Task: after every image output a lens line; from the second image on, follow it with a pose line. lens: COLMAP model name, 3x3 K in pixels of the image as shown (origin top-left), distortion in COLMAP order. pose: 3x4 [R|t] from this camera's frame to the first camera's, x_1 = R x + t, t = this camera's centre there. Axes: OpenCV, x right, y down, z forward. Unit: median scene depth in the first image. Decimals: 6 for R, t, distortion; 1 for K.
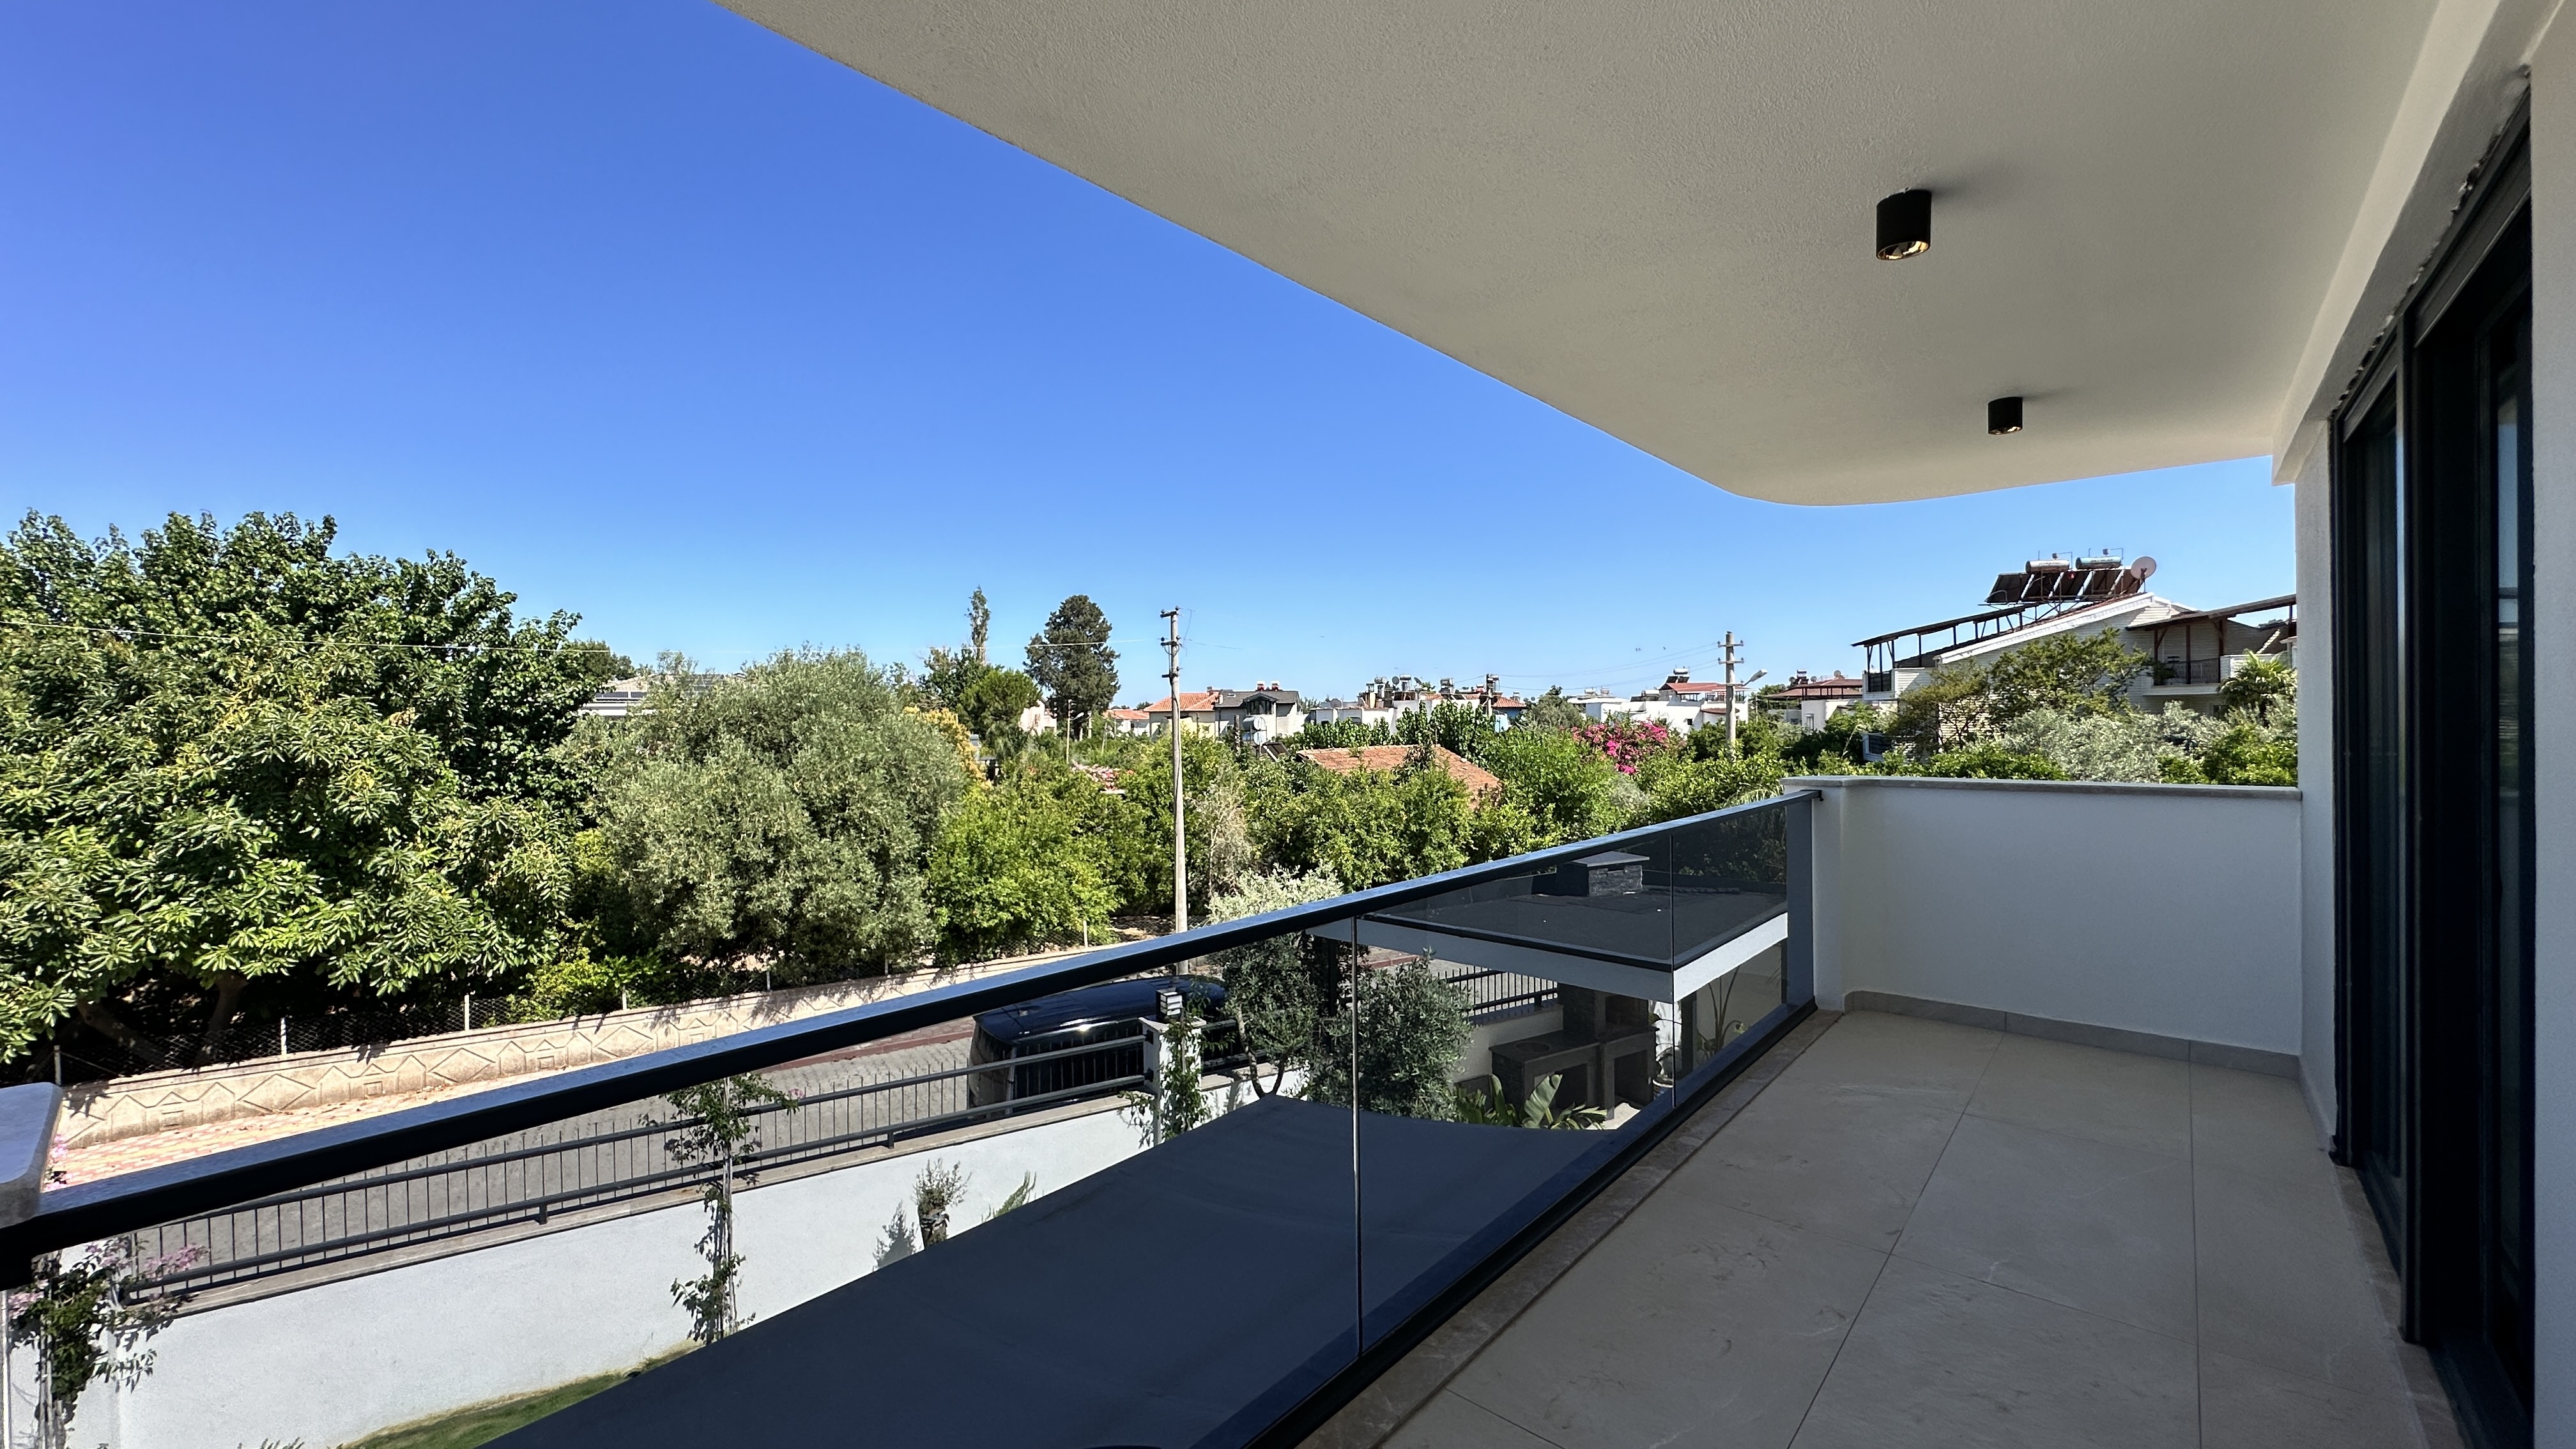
lens RADIAL K [[1029.7, 0, 1288.0], [0, 1029.7, 724.5], [0, 0, 1]] dist [-0.001099, -0.000144]
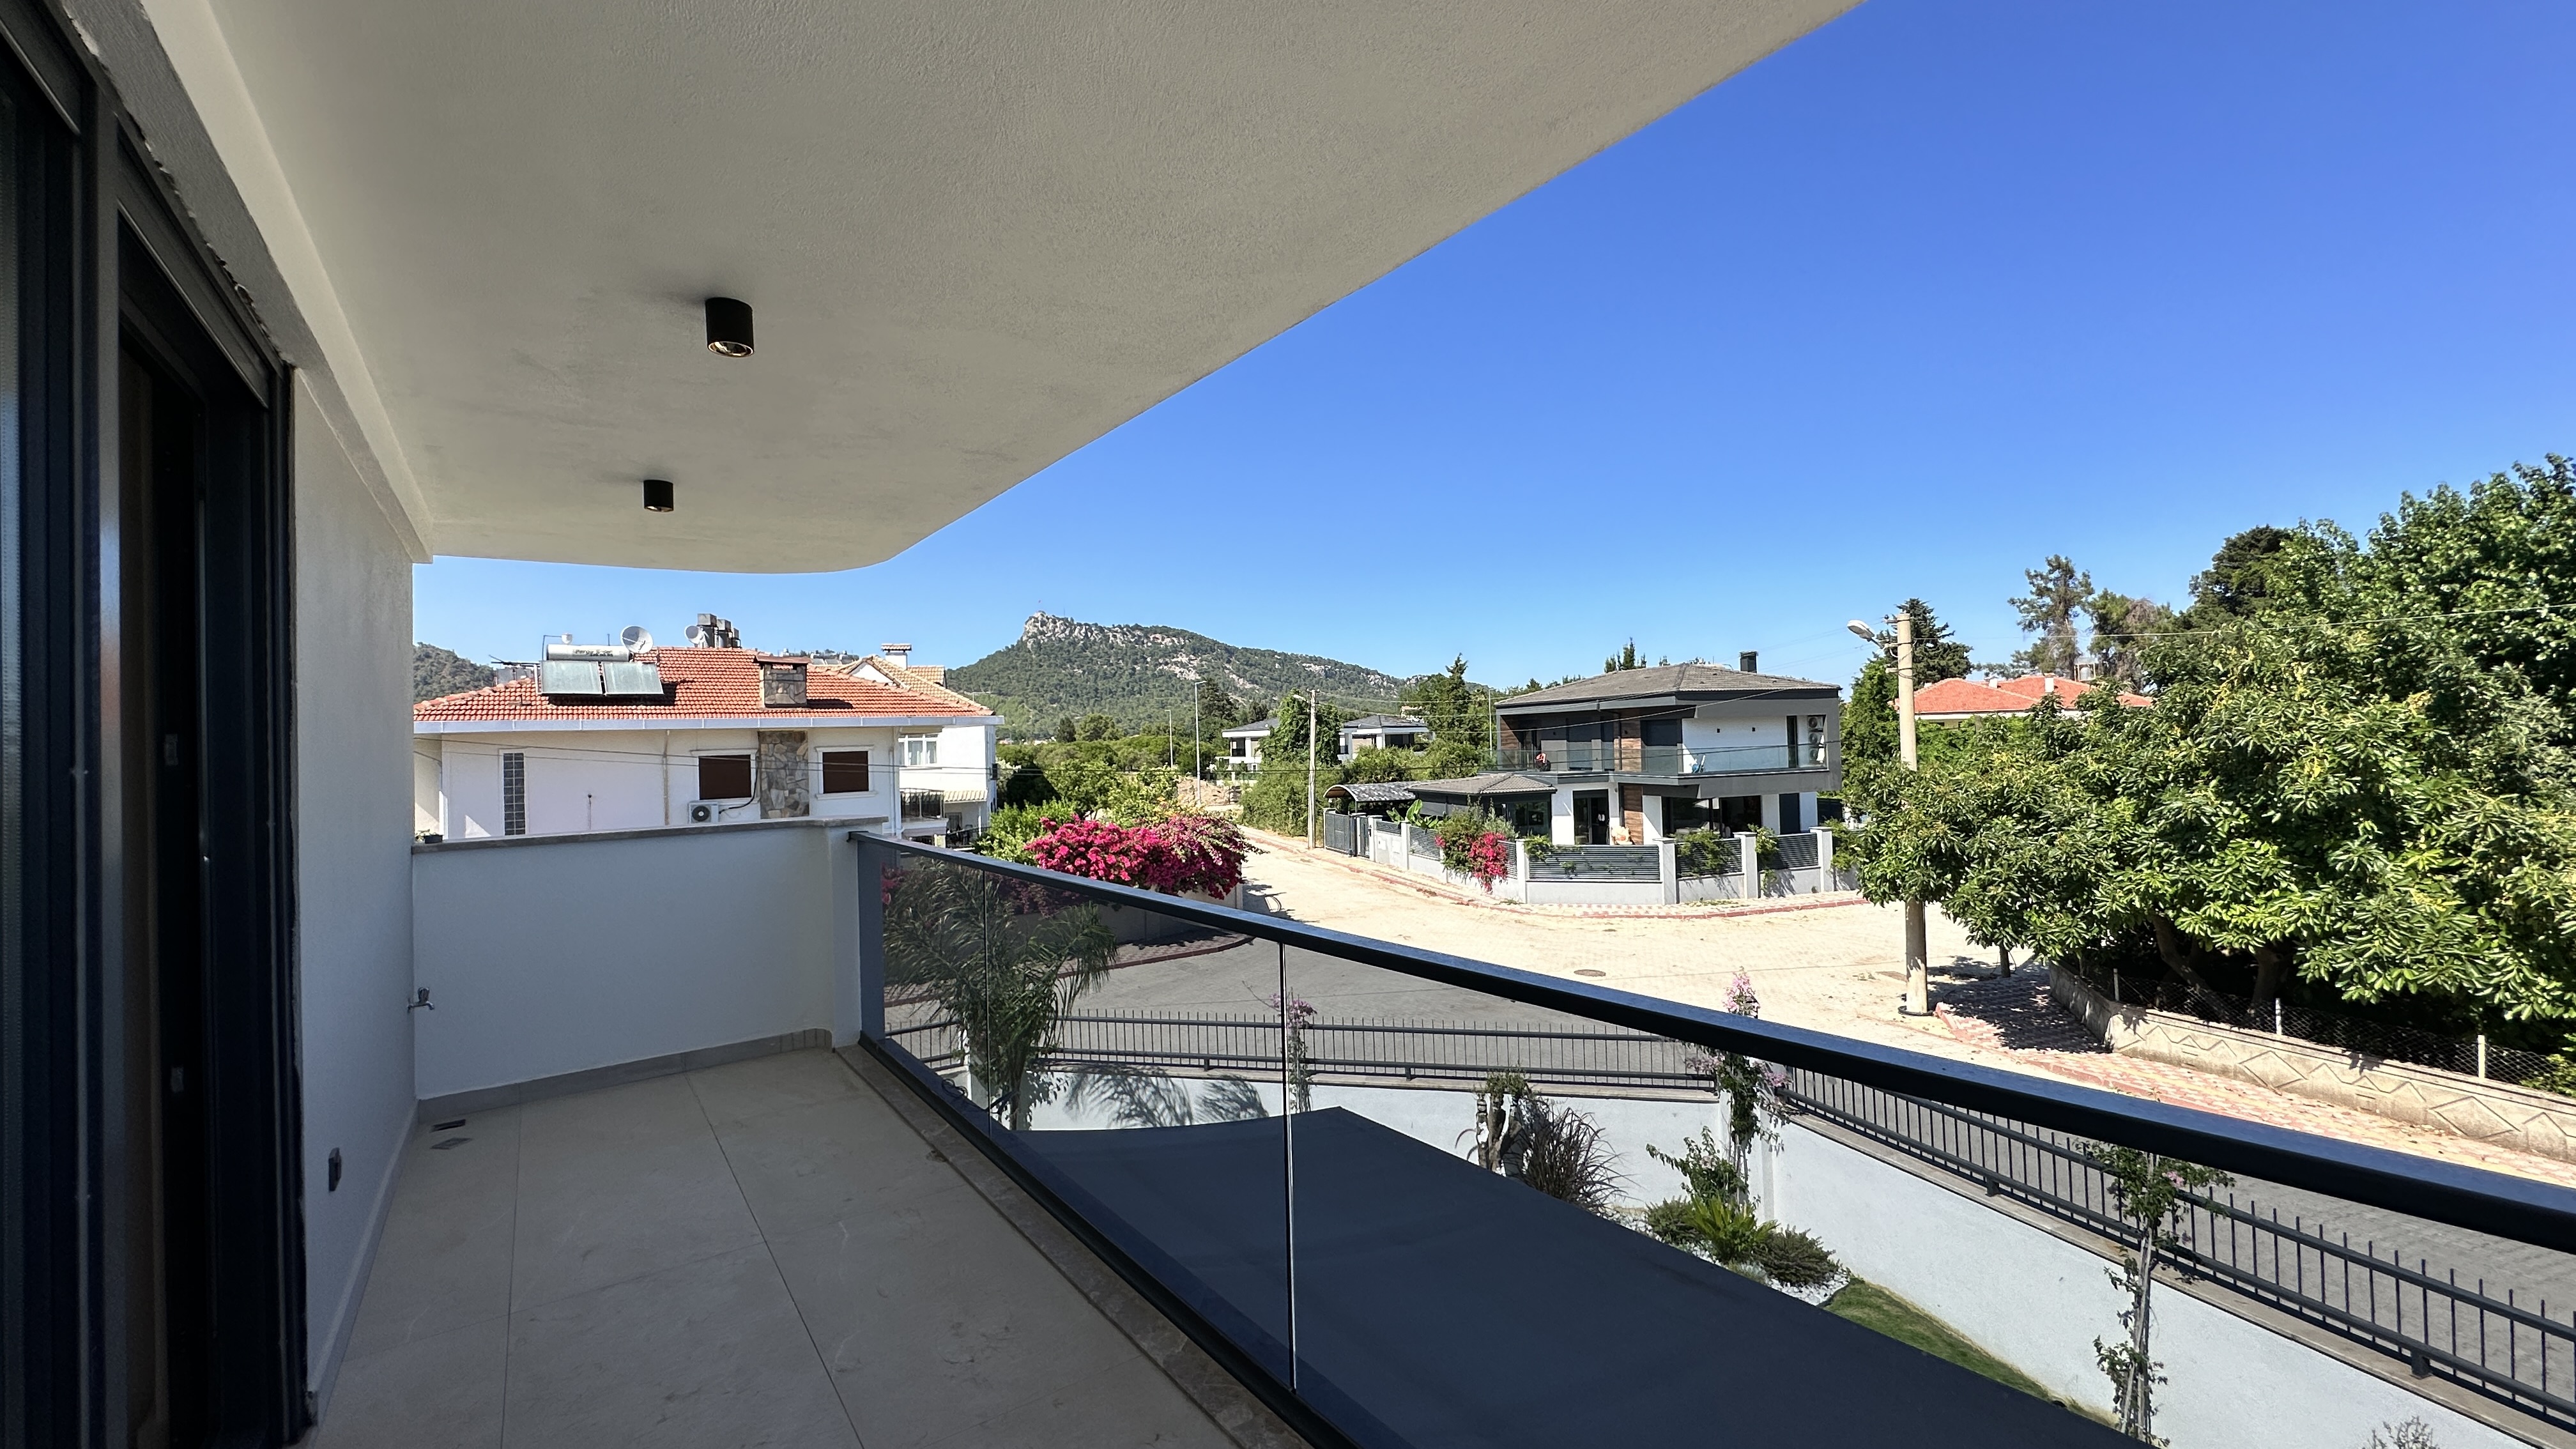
lens RADIAL K [[1023.5, 0, 1276.0], [0, 1023.5, 728.3], [0, 0, 1]] dist [0.002788, 0.000530]
pose [[-0.235928, 0.003909, -0.971763, 0.251000], [0.026317, 0.999651, -0.002368, -0.004573], [0.971414, -0.026133, -0.235949, 0.298119]]
